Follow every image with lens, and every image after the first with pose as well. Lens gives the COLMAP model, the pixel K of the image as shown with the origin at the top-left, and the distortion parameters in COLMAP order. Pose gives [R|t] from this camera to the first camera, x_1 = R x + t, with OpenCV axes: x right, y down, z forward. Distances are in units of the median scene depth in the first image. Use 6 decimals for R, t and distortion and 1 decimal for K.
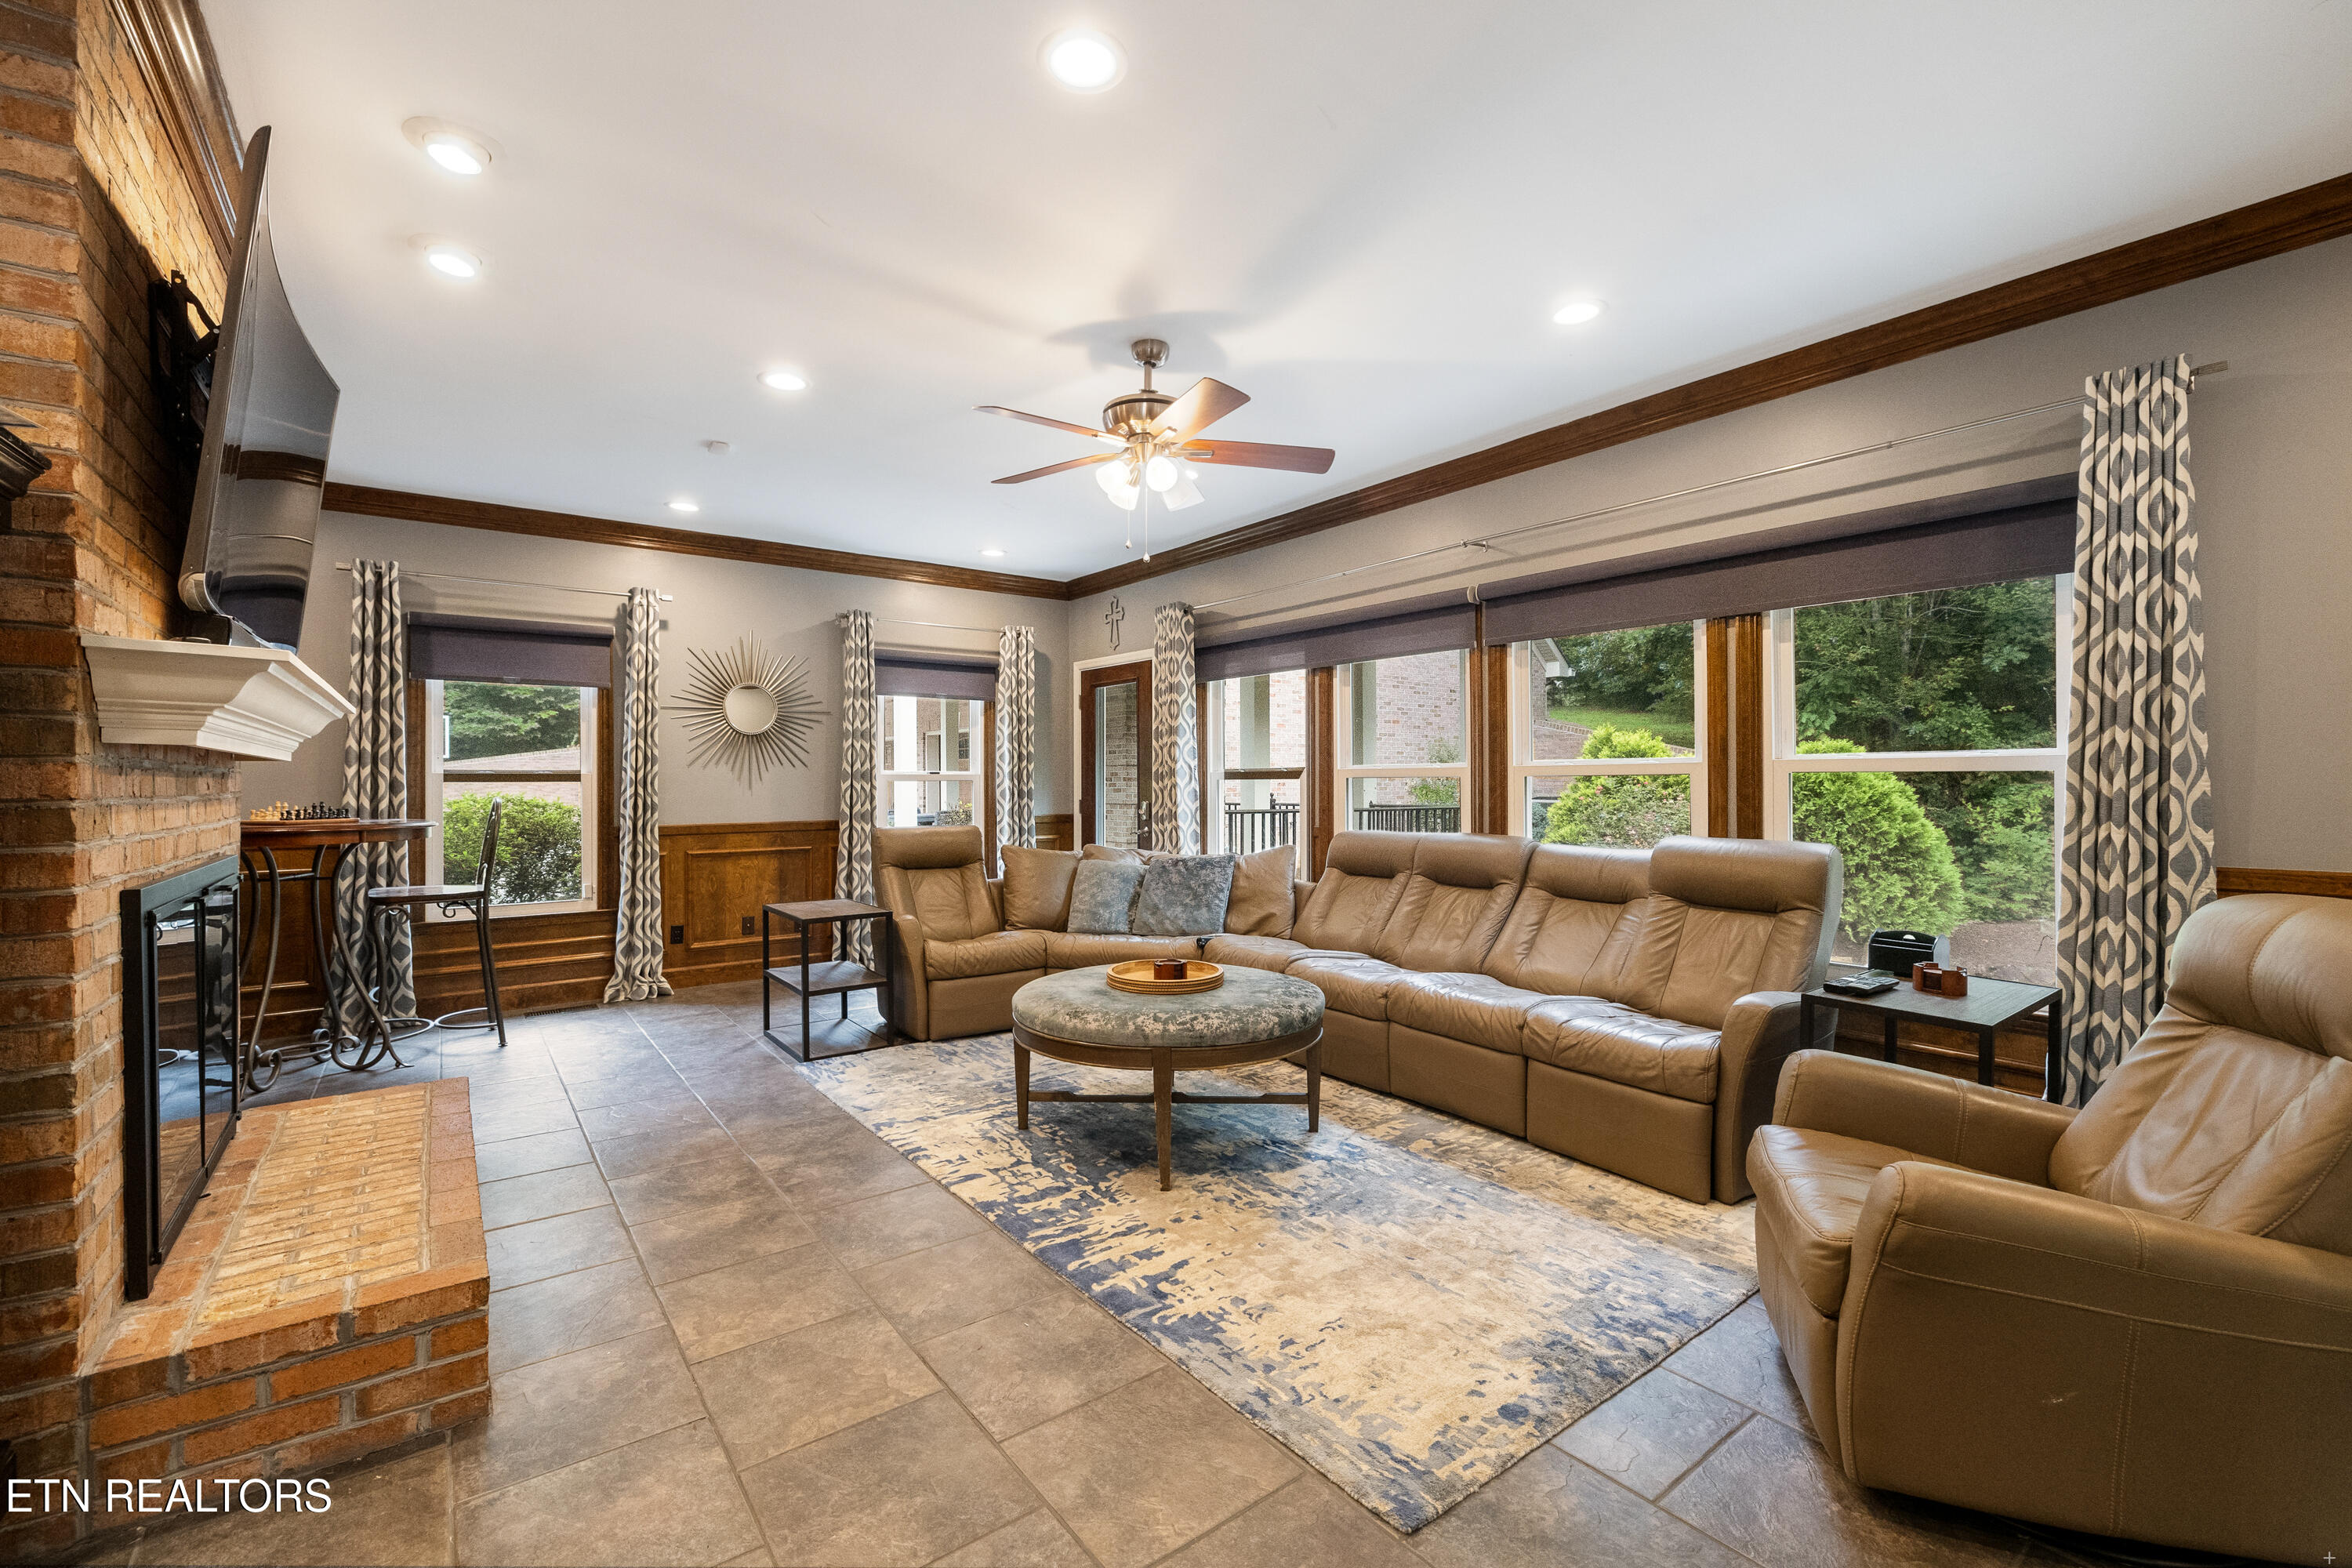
lens RADIAL K [[989.1, 0, 1170.0], [0, 989.1, 786.9], [0, 0, 1]] dist [-0.001957, 0.000439]
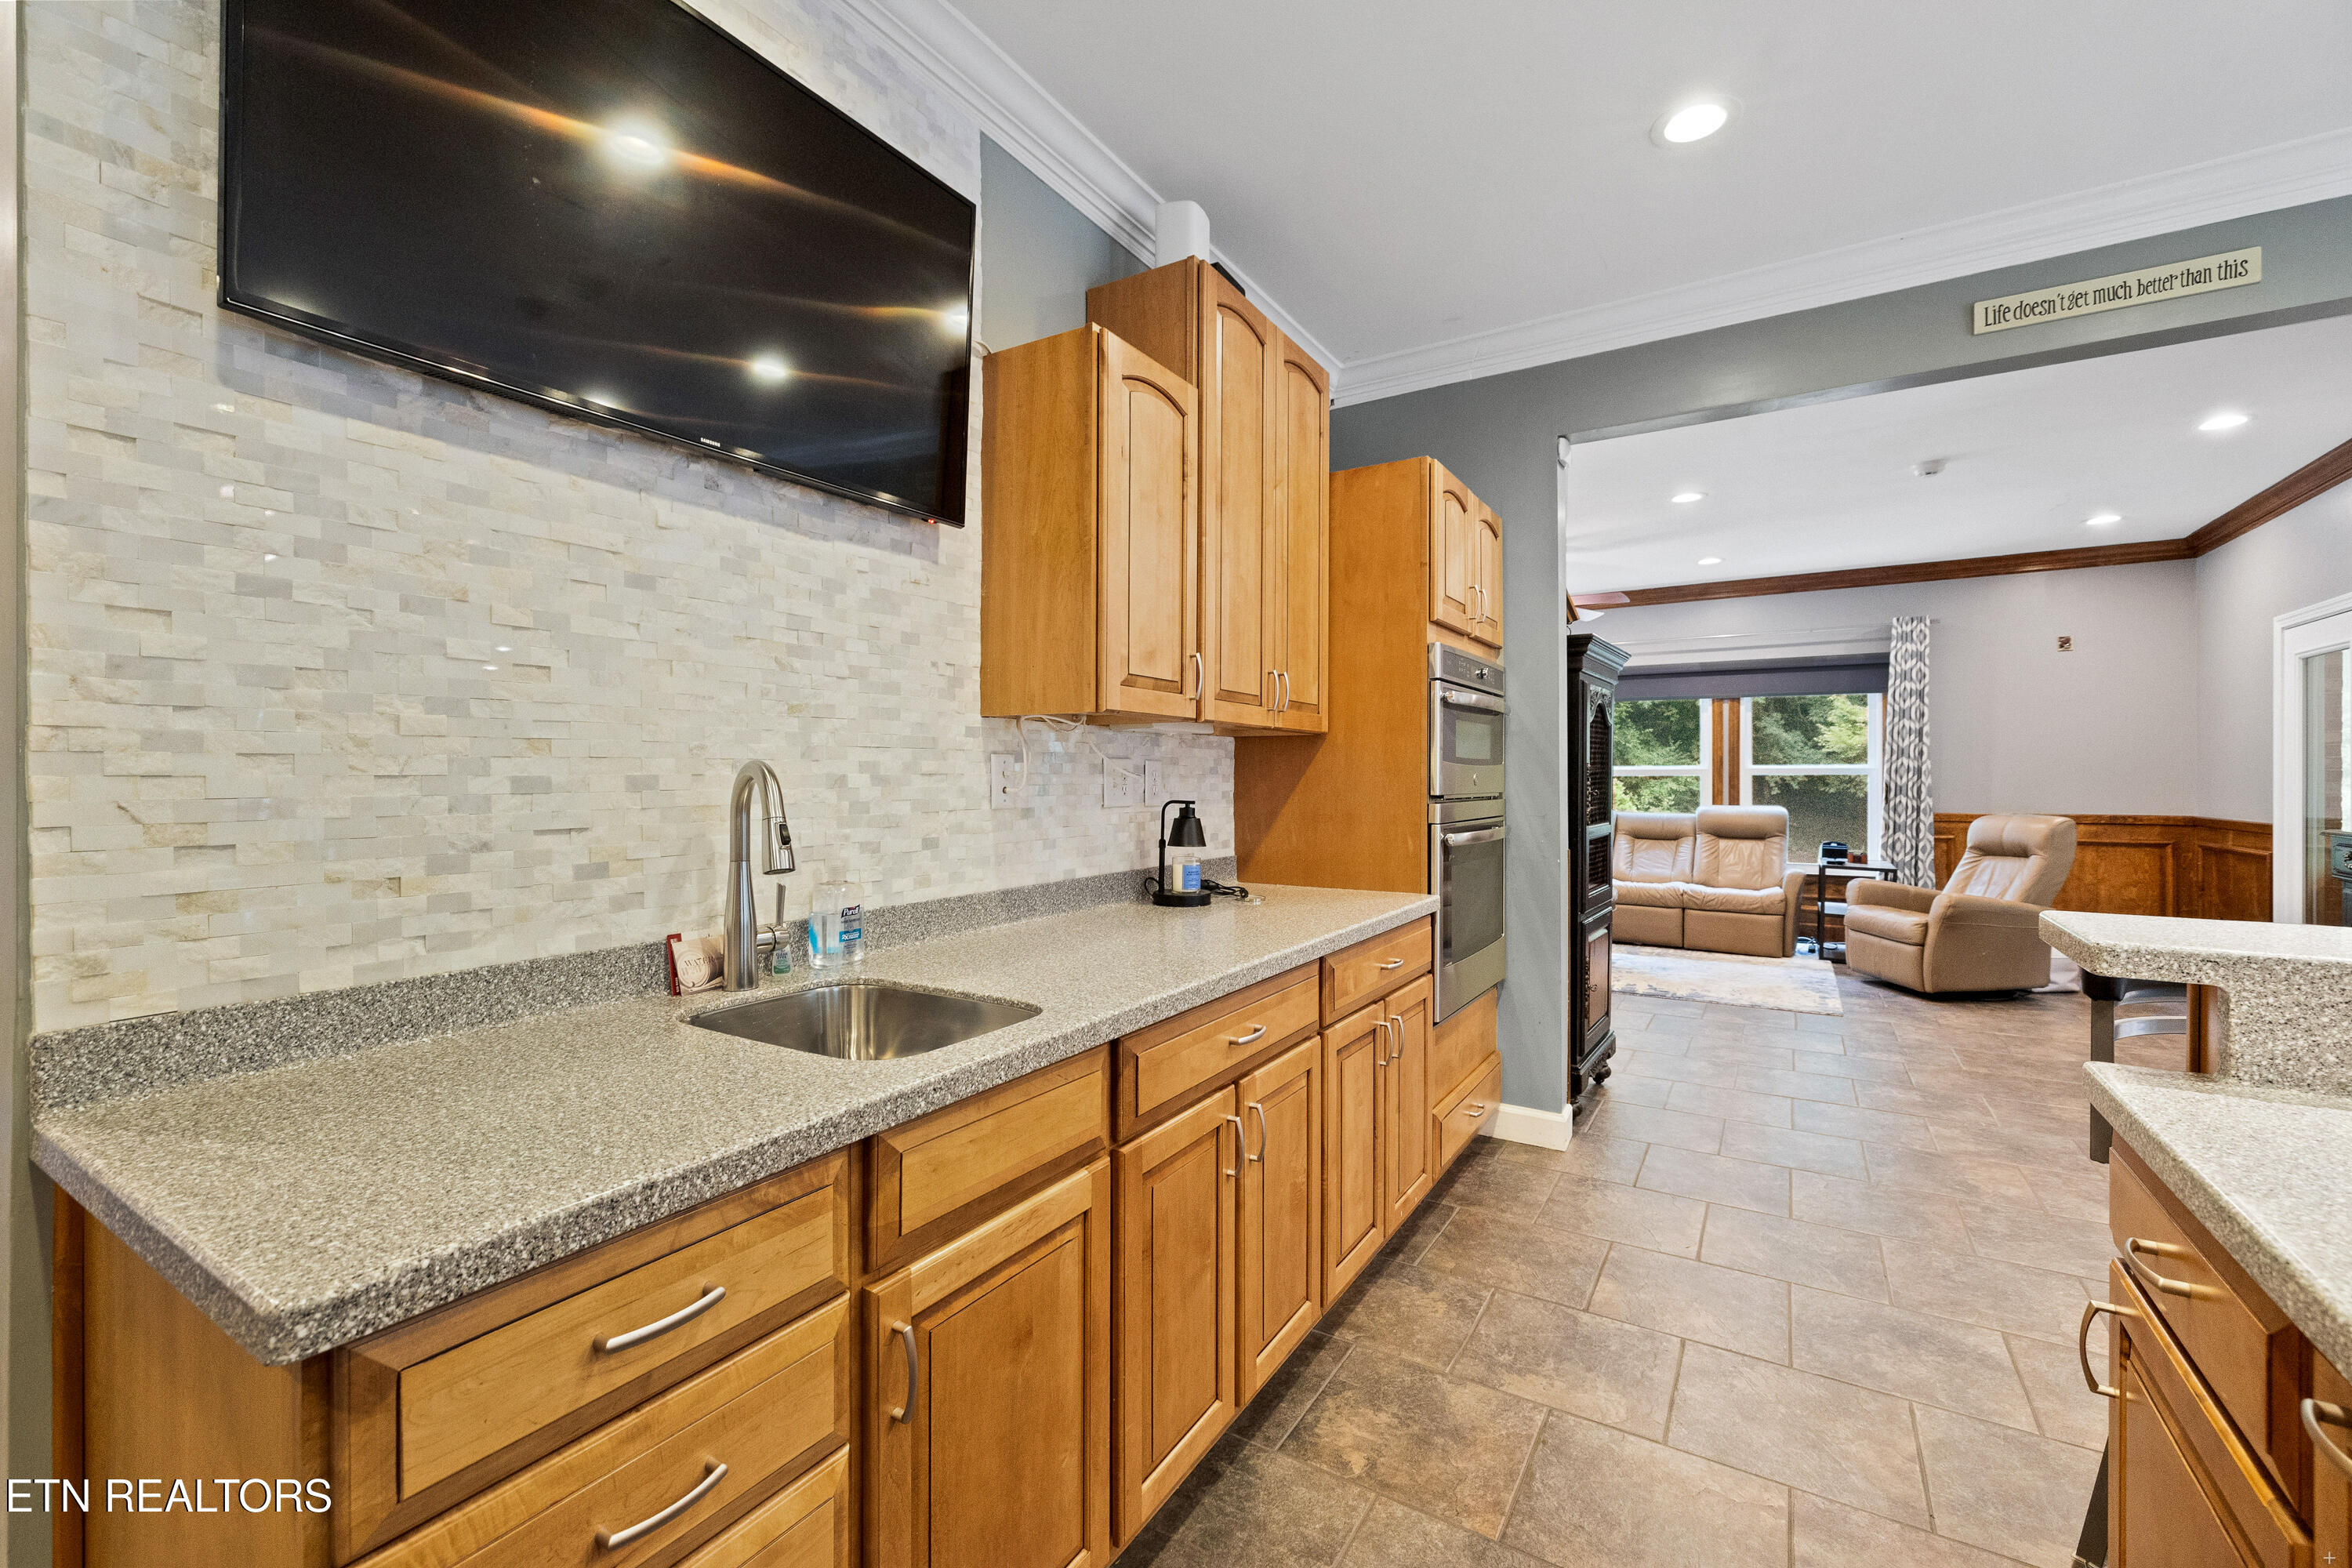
lens RADIAL K [[989.1, 0, 1172.8], [0, 989.1, 781.1], [0, 0, 1]] dist [-0.001957, 0.000439]
pose [[0.934157, 0.001072, 0.356860, -1.533451], [-0.000851, 0.999999, -0.000777, 0.003010], [-0.356861, 0.000422, 0.934157, -0.630065]]
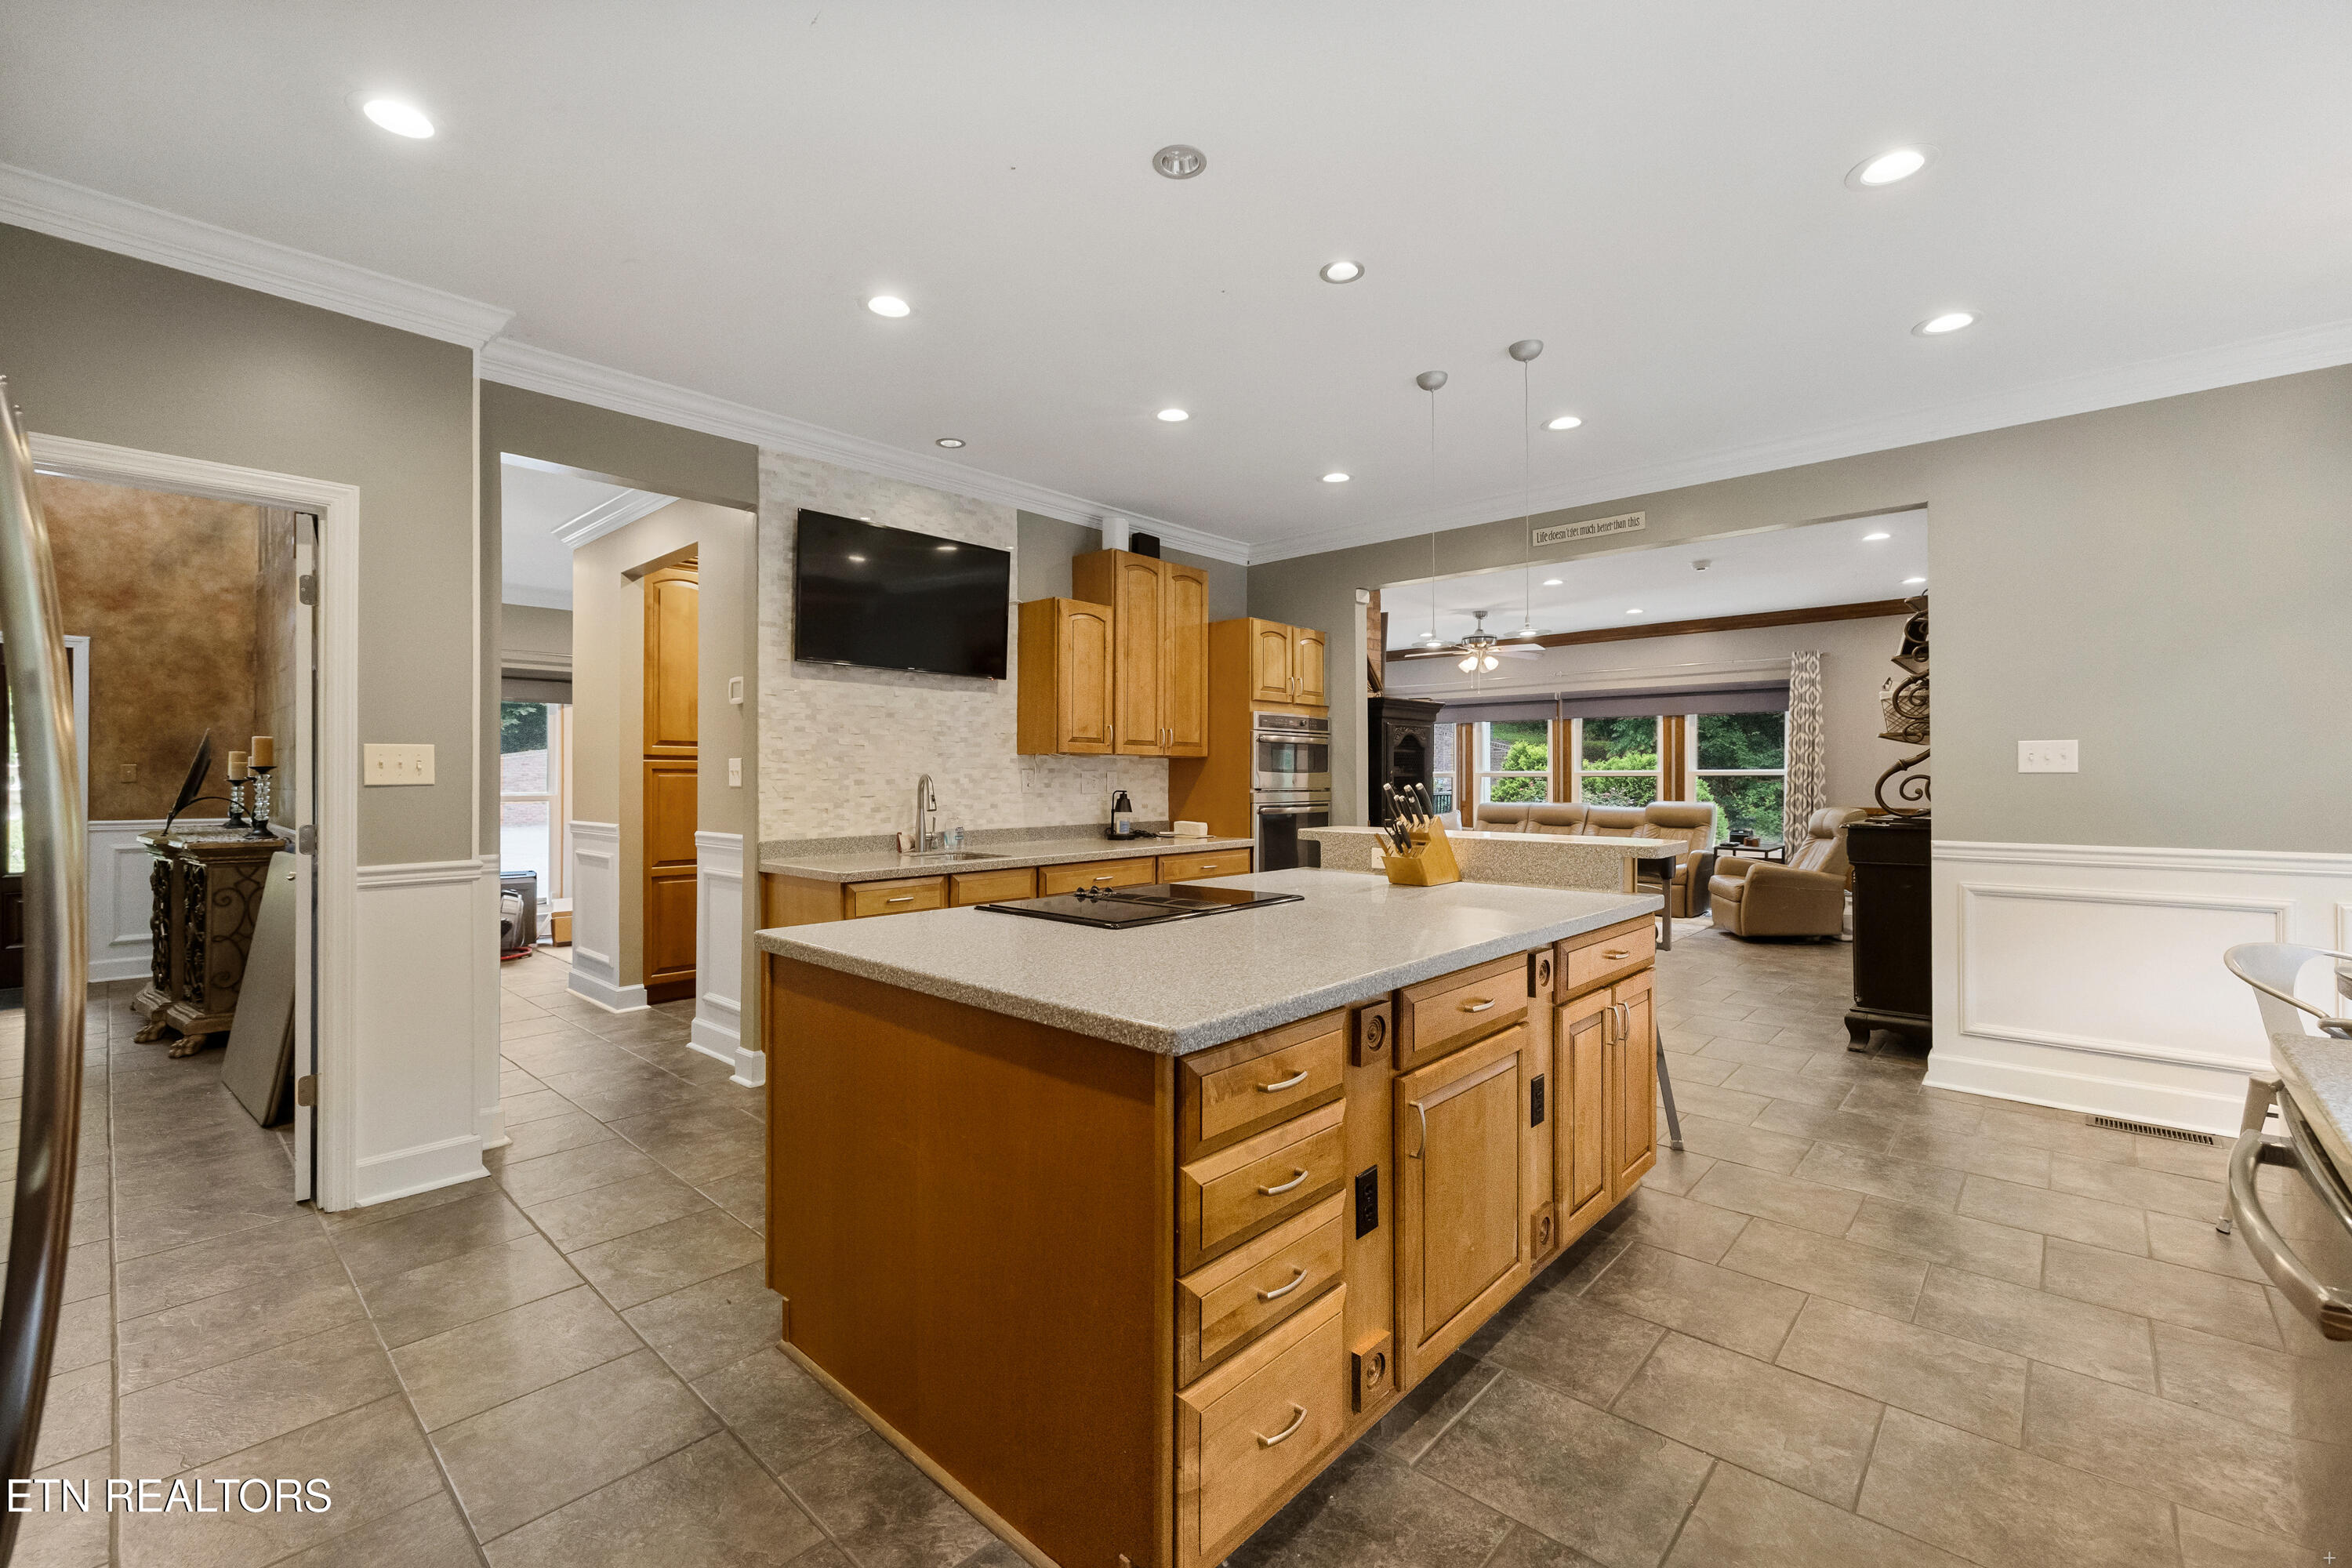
lens RADIAL K [[989.1, 0, 1167.3], [0, 989.1, 774.7], [0, 0, 1]] dist [-0.001957, 0.000439]
pose [[0.984762, 0.003037, 0.173882, -1.452808], [-0.001785, 0.999971, -0.007356, 0.003545], [-0.173899, 0.006933, 0.984739, -1.611718]]
